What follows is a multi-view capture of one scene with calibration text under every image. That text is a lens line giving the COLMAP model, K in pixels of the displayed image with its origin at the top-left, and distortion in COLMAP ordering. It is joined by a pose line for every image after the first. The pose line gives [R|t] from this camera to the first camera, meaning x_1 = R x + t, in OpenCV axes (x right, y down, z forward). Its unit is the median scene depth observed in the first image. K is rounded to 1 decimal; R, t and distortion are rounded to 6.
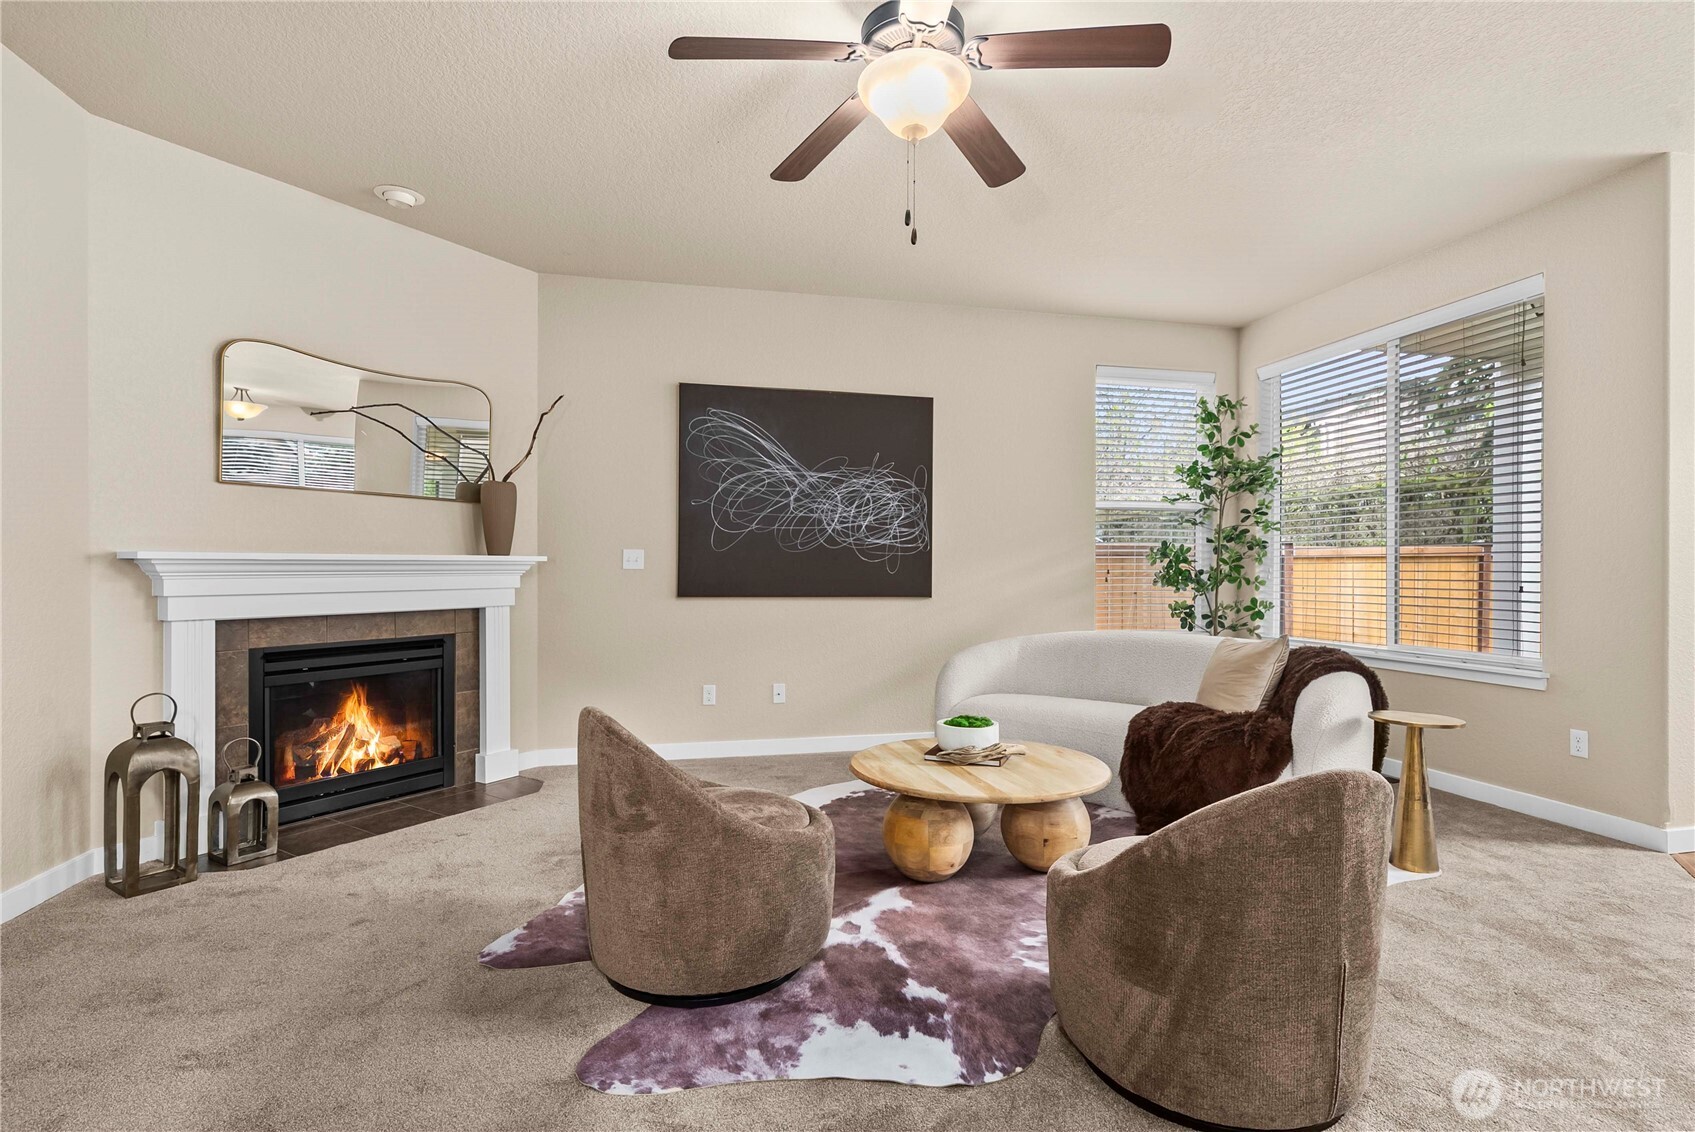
lens RADIAL K [[799.7, 0, 849.2], [0, 799.7, 571.4], [0, 0, 1]] dist [0.000047, 0.000039]
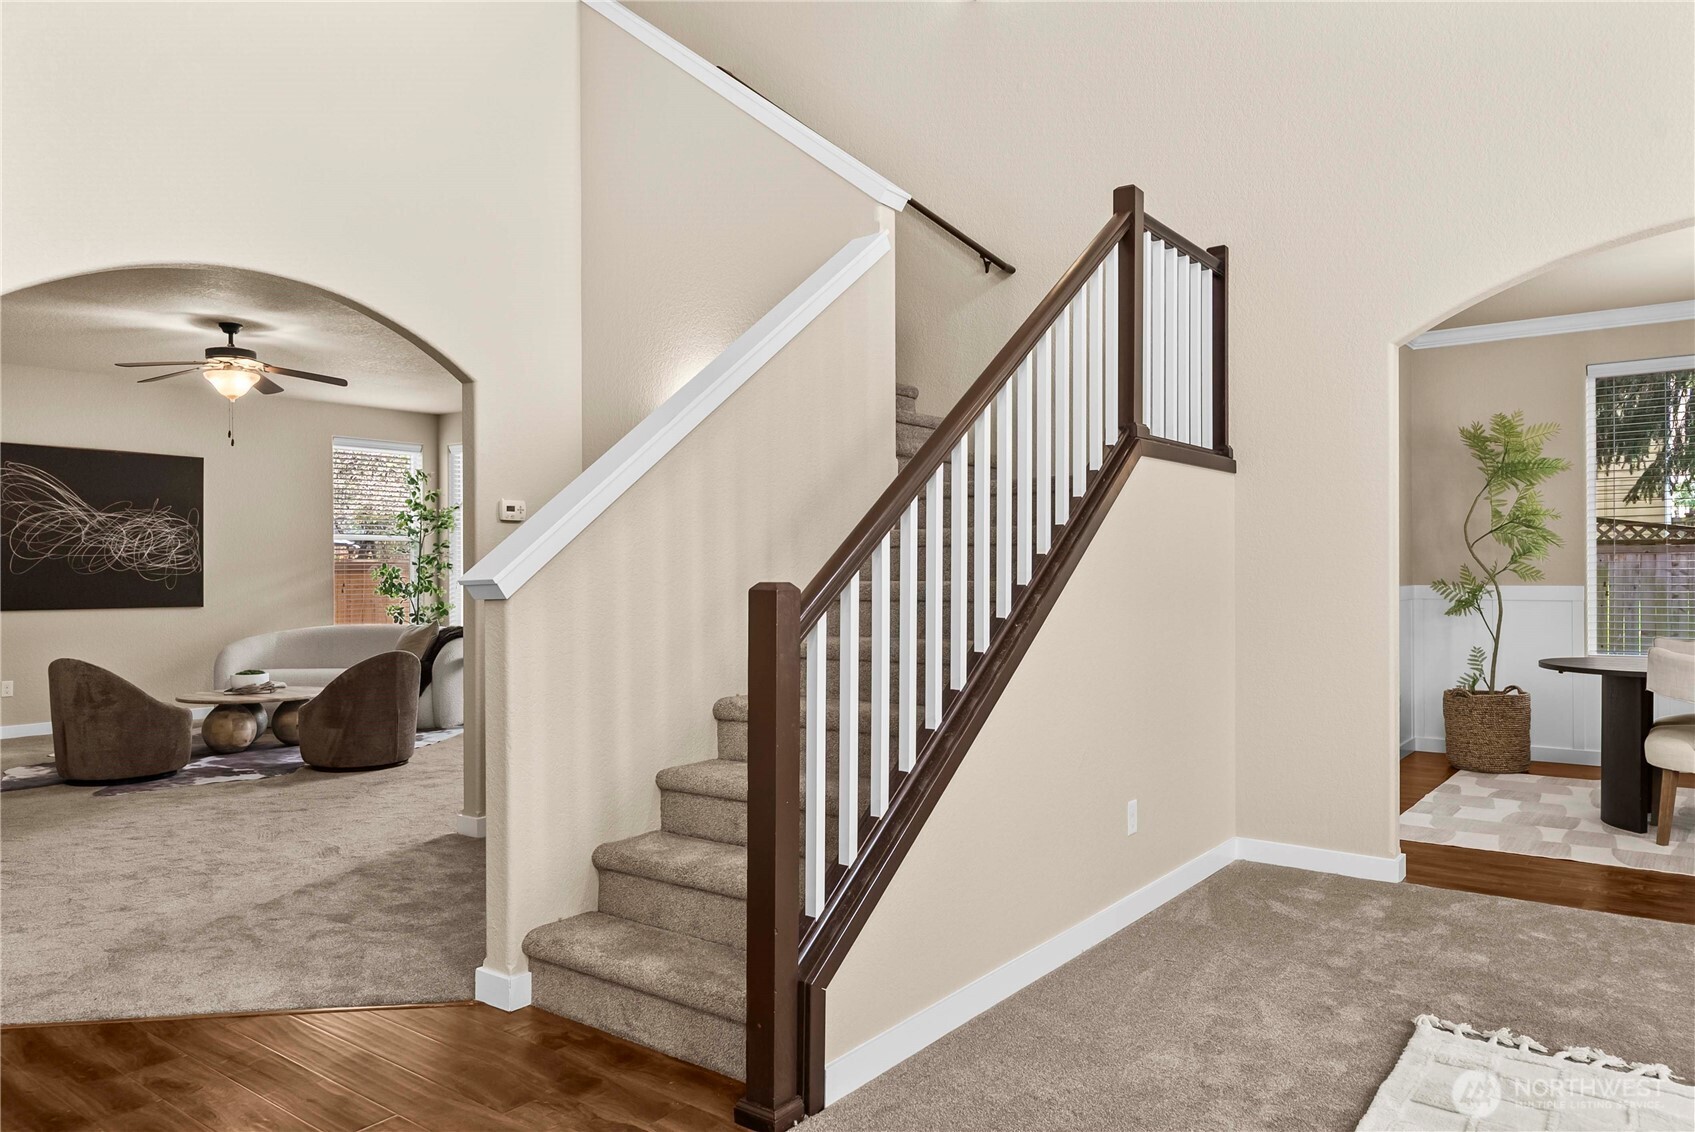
lens RADIAL K [[1144.4, 0, 848.9], [0, 1144.4, 574.3], [0, 0, 1]] dist [0.002706, 0.000543]
pose [[0.767710, -0.007987, 0.640748, -0.302633], [0.008060, 0.999964, 0.002808, -0.018901], [-0.640747, 0.003008, 0.767746, -1.193697]]
